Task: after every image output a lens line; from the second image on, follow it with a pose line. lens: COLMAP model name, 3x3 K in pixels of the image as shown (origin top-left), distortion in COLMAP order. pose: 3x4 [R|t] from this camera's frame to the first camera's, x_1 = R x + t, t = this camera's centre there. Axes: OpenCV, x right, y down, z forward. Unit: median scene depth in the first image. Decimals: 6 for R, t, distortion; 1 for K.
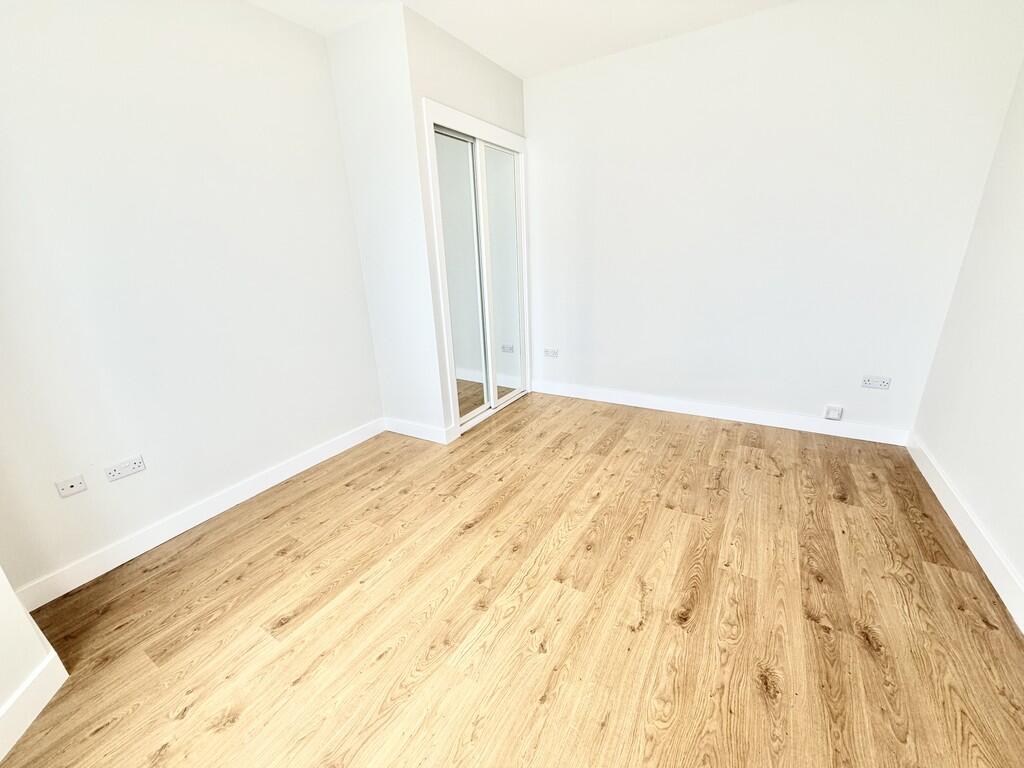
lens RADIAL K [[412.0, 0, 511.3], [0, 412.0, 373.6], [0, 0, 1]] dist [-0.000258, 0.000080]
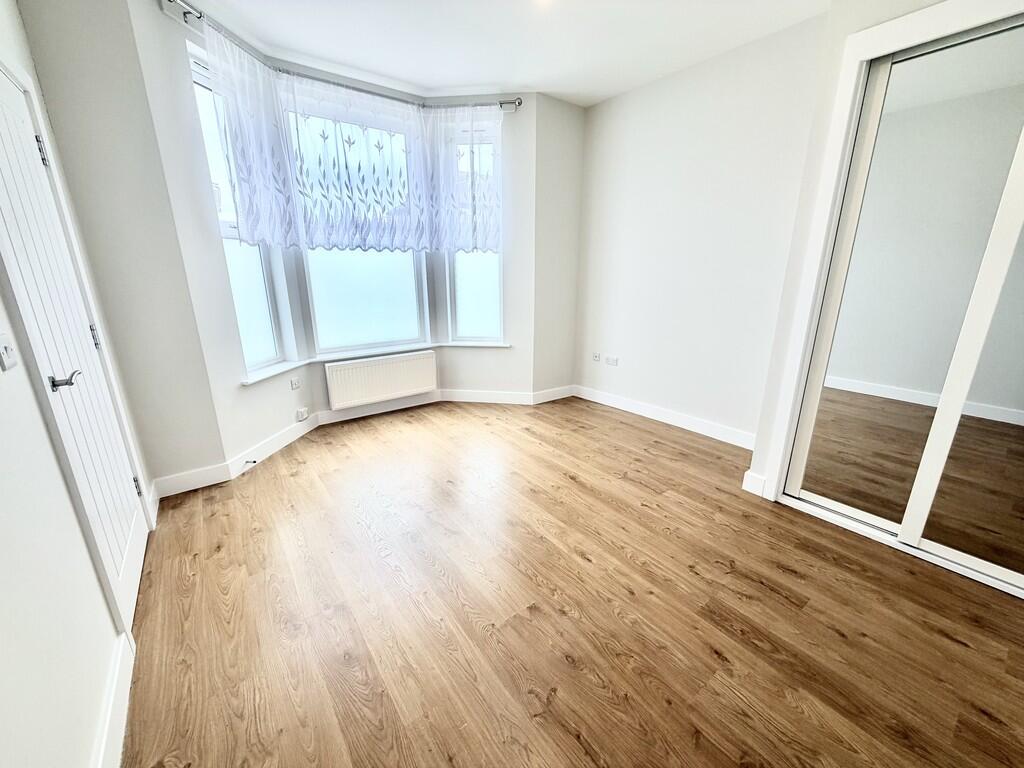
lens RADIAL K [[409.4, 0, 512.0], [0, 409.4, 384.0], [0, 0, 1]] dist [-0.000704, -0.000038]
pose [[-0.366079, 0.292853, -0.883303, 0.925840], [-0.250189, 0.883271, 0.396531, -0.302807], [0.896321, 0.366155, -0.250078, 1.010290]]
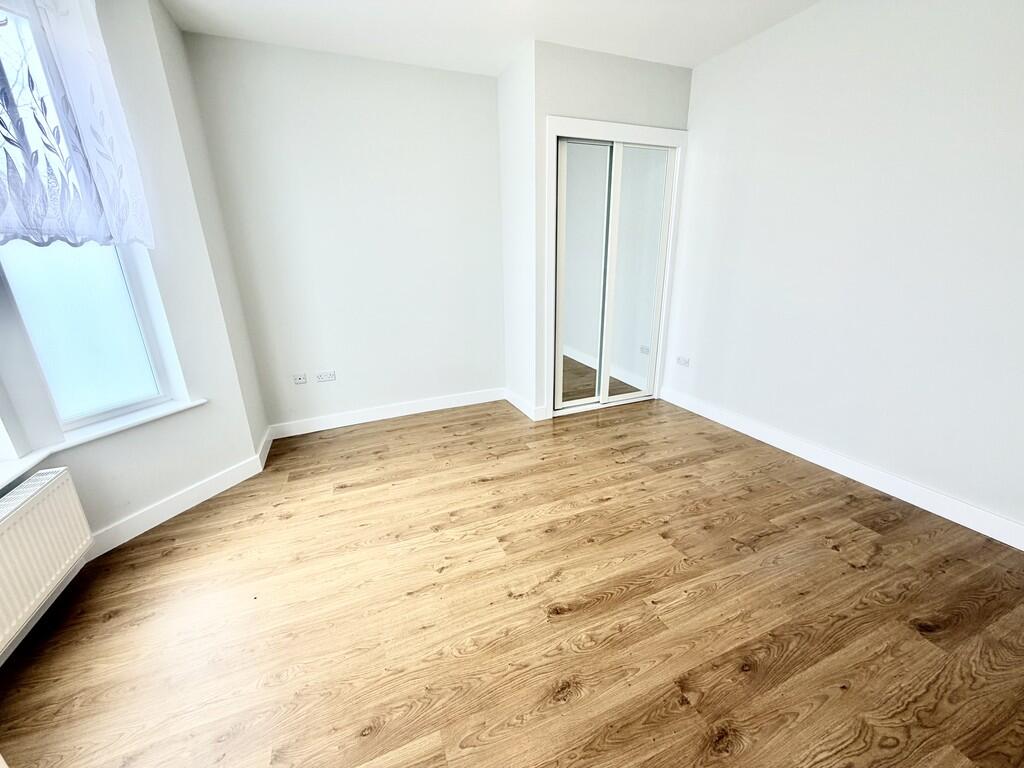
lens RADIAL K [[412.0, 0, 511.3], [0, 412.0, 373.6], [0, 0, 1]] dist [-0.000258, 0.000080]
pose [[0.807845, 0.190498, -0.557761, 0.557578], [-0.181993, 0.980707, 0.071358, -0.035032], [0.560594, 0.043863, 0.826928, 0.032626]]
